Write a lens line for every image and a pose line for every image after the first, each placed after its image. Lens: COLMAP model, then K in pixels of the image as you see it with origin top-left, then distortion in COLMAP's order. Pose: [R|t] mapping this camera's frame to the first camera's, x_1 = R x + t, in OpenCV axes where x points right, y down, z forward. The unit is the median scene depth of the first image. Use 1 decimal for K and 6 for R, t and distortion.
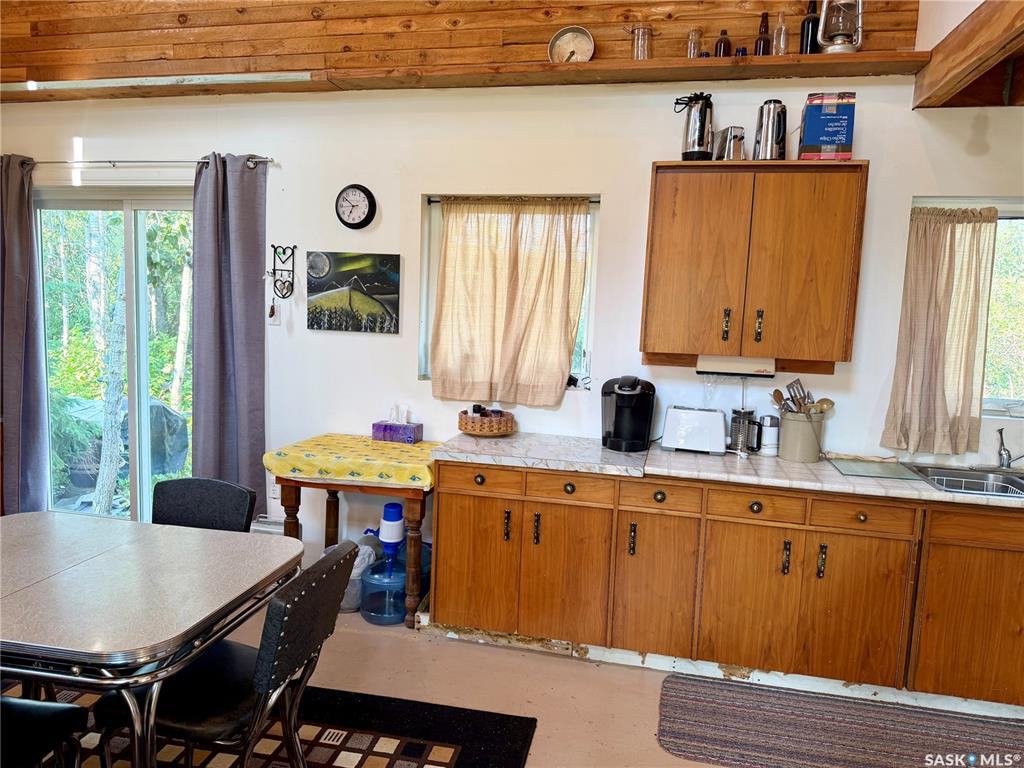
lens RADIAL K [[724.4, 0, 515.6], [0, 724.4, 389.9], [0, 0, 1]] dist [0.074838, -0.109889]
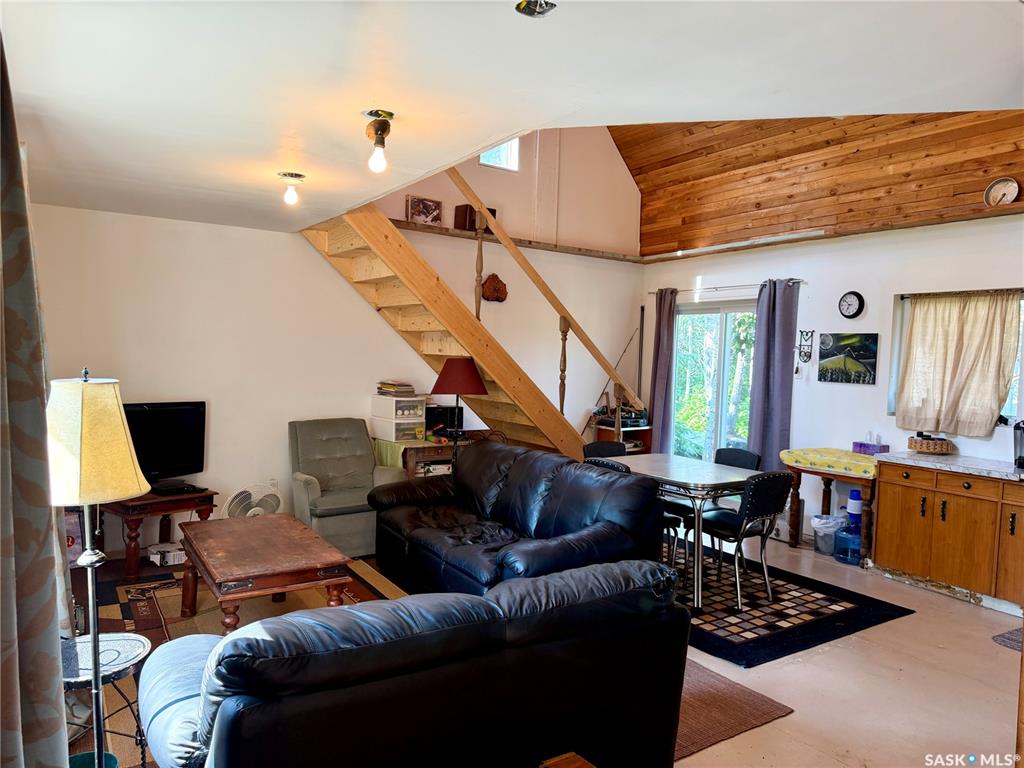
lens RADIAL K [[720.3, 0, 509.7], [0, 720.3, 384.9], [0, 0, 1]] dist [0.040356, -0.061637]
pose [[0.699691, 0.017785, -0.714224, 0.425621], [-0.085686, 0.994563, -0.059176, 0.086608], [0.709289, 0.102604, 0.697411, -0.665159]]
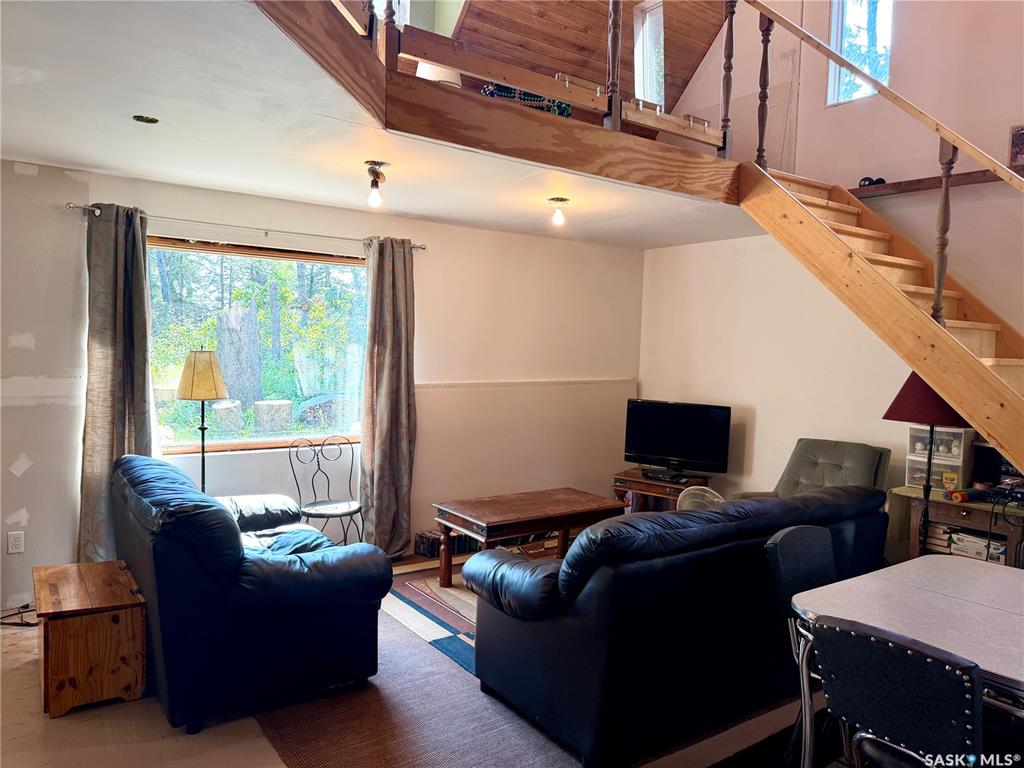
lens RADIAL K [[738.2, 0, 513.0], [0, 738.2, 359.6], [0, 0, 1]] dist [0.000869, -0.002008]
pose [[-0.657110, -0.043941, -0.752513, 0.434069], [-0.145229, 0.986976, 0.069185, -0.060272], [0.739672, 0.154749, -0.654933, 0.648296]]
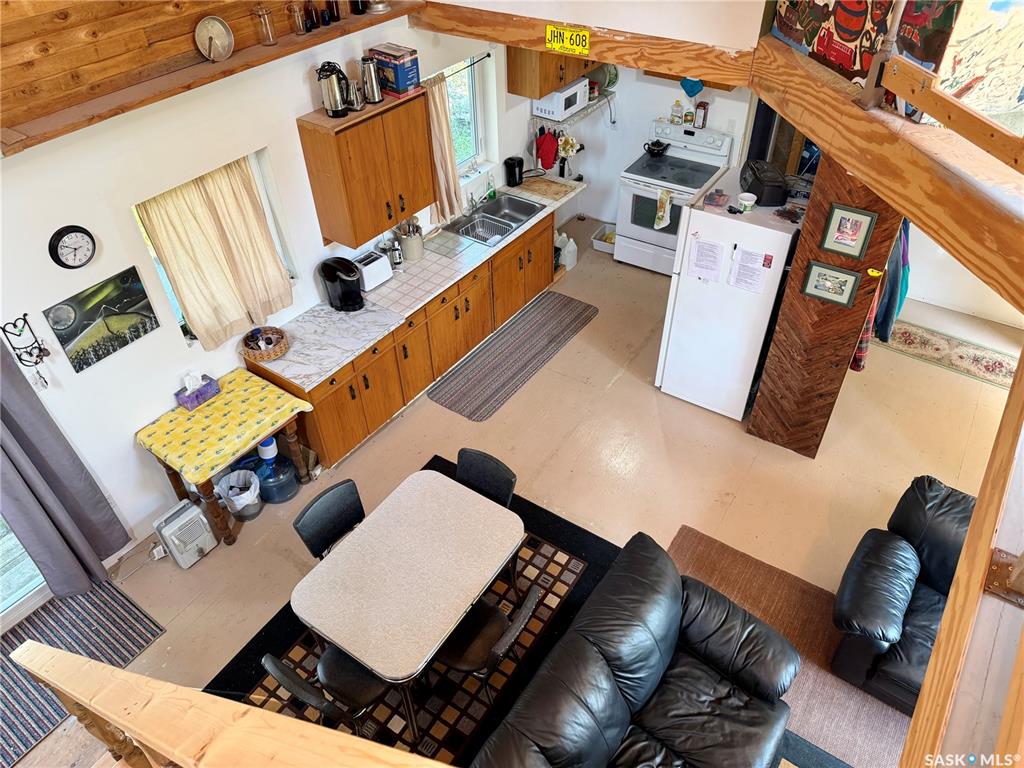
lens RADIAL K [[716.9, 0, 521.1], [0, 716.9, 386.7], [0, 0, 1]] dist [0.042549, -0.063020]
pose [[0.378326, -0.644713, 0.664239, -0.816390], [0.134636, 0.748269, 0.649589, -0.712845], [-0.915829, -0.156326, 0.369892, 0.074916]]
